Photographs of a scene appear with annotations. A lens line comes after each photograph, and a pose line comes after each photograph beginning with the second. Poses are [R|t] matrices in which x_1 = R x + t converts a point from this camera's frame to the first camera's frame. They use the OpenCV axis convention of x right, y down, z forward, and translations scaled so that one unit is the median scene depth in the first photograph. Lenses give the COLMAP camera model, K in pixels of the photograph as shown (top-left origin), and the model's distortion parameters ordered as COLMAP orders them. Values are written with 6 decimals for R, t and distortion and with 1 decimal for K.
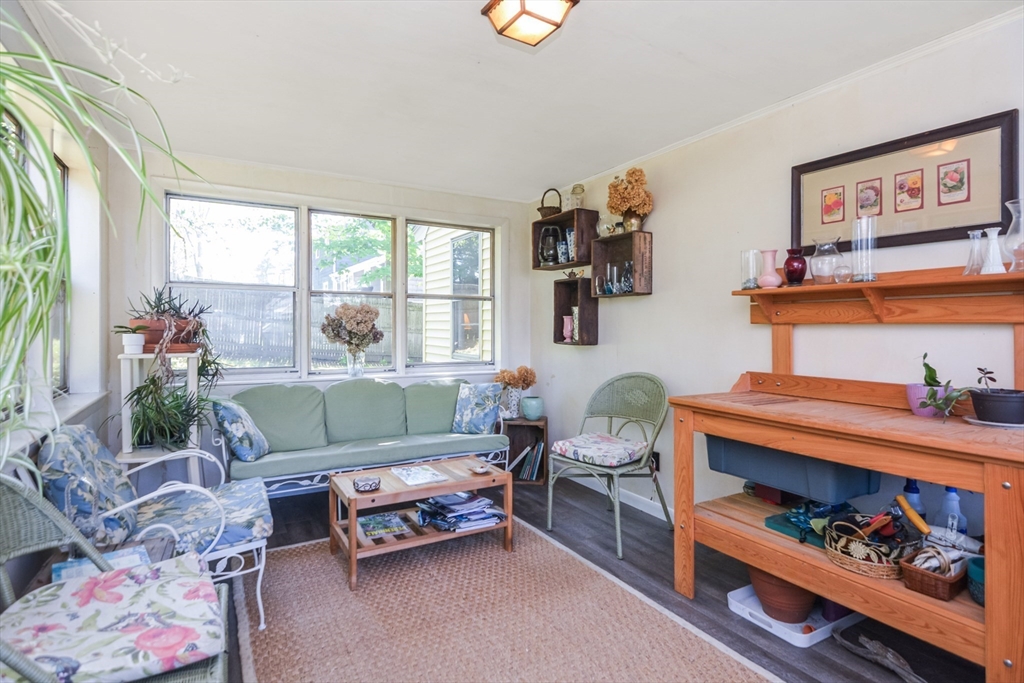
lens RADIAL K [[515.0, 0, 509.2], [0, 515.0, 342.7], [0, 0, 1]] dist [-0.001925, -0.001142]
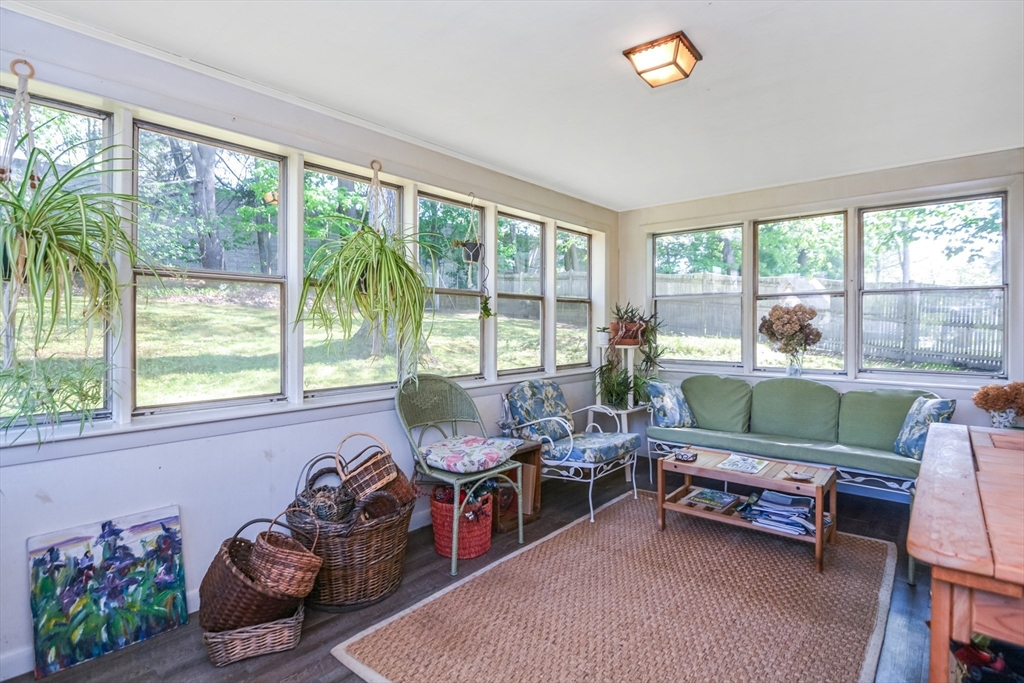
lens RADIAL K [[515.0, 0, 509.2], [0, 515.0, 342.7], [0, 0, 1]] dist [-0.001925, -0.001142]
pose [[0.339784, 0.023019, -0.940222, 0.599581], [-0.027298, 0.999521, 0.014606, 0.000120], [0.940107, 0.020703, 0.340249, 0.151017]]
